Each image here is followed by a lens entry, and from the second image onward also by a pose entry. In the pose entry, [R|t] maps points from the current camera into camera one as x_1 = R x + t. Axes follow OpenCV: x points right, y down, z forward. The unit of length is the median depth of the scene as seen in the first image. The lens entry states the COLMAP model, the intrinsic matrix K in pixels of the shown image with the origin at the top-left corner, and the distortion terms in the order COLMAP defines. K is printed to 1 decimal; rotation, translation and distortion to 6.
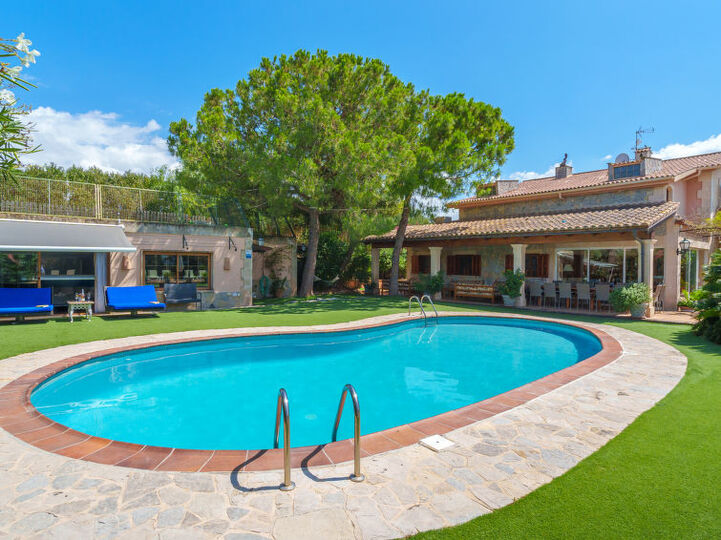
lens RADIAL K [[441.0, 0, 360.9], [0, 441.0, 268.9], [0, 0, 1]] dist [0.000177, 0.008437]
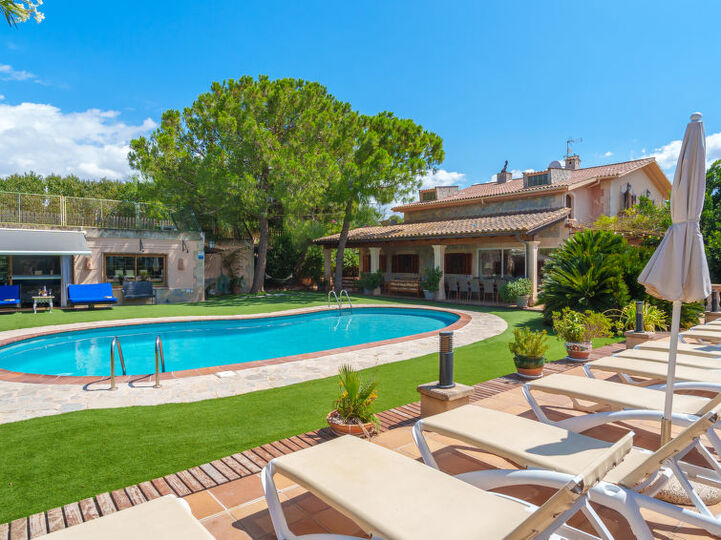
lens RADIAL K [[441.0, 0, 361.1], [0, 441.0, 270.3], [0, 0, 1]] dist [0.000177, 0.008437]
pose [[0.999922, -0.007047, 0.010344, 0.145618], [0.006982, 0.999956, 0.006319, 0.000292], [-0.010388, -0.006246, 0.999927, -0.142209]]
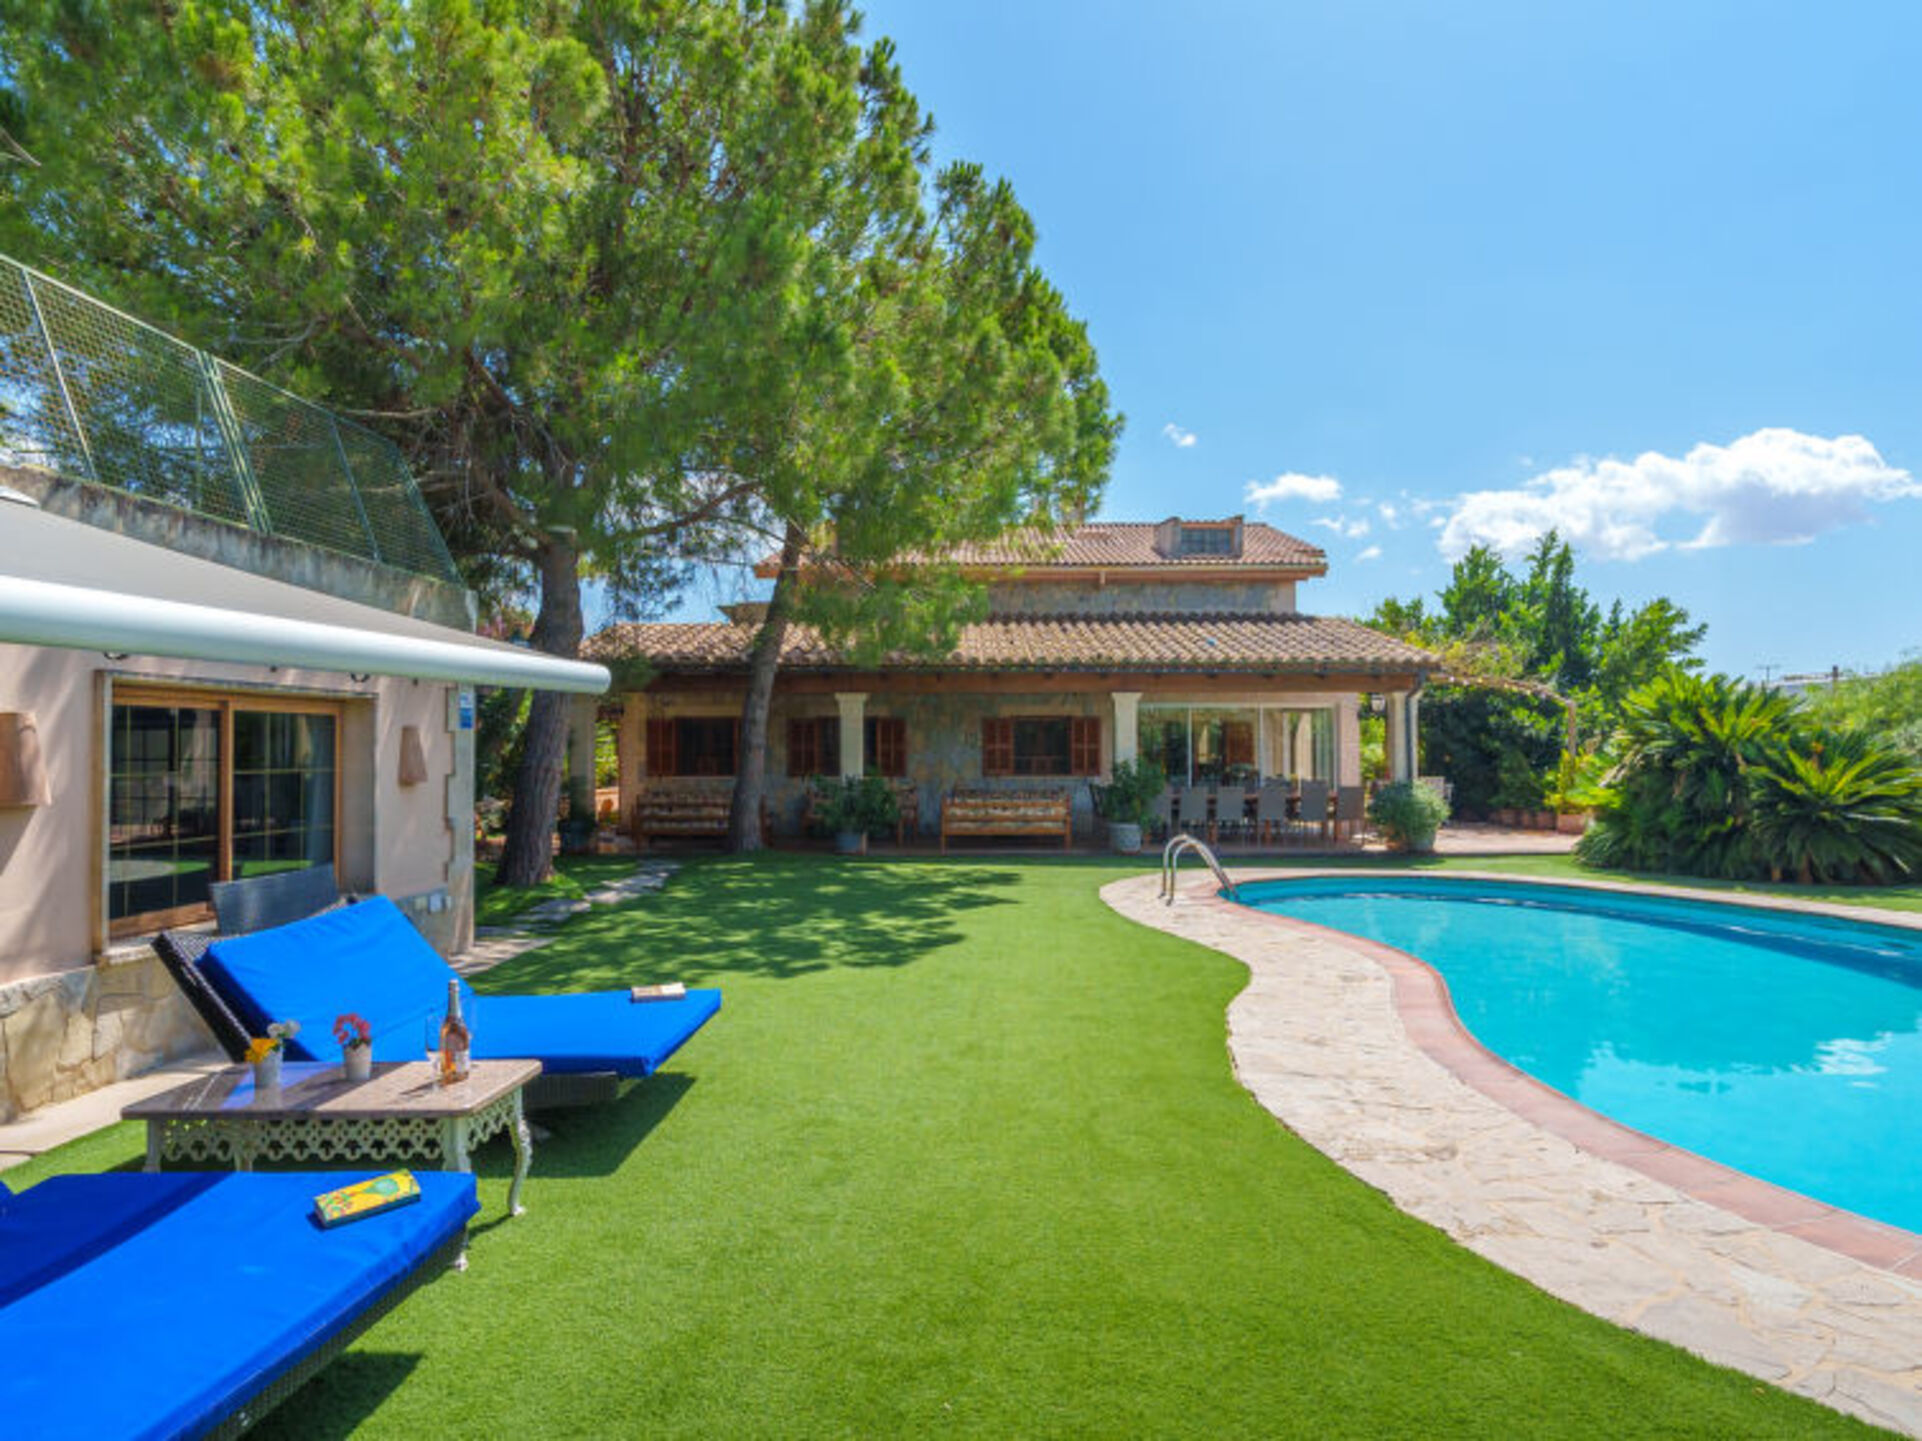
lens RADIAL K [[1175.5, 0, 962.9], [0, 1175.5, 726.2], [0, 0, 1]] dist [0.000177, 0.008437]
pose [[0.658193, 0.002612, 0.752844, -0.538110], [0.013635, 0.999789, -0.015389, -0.011770], [-0.752725, 0.020394, 0.658019, 0.416779]]
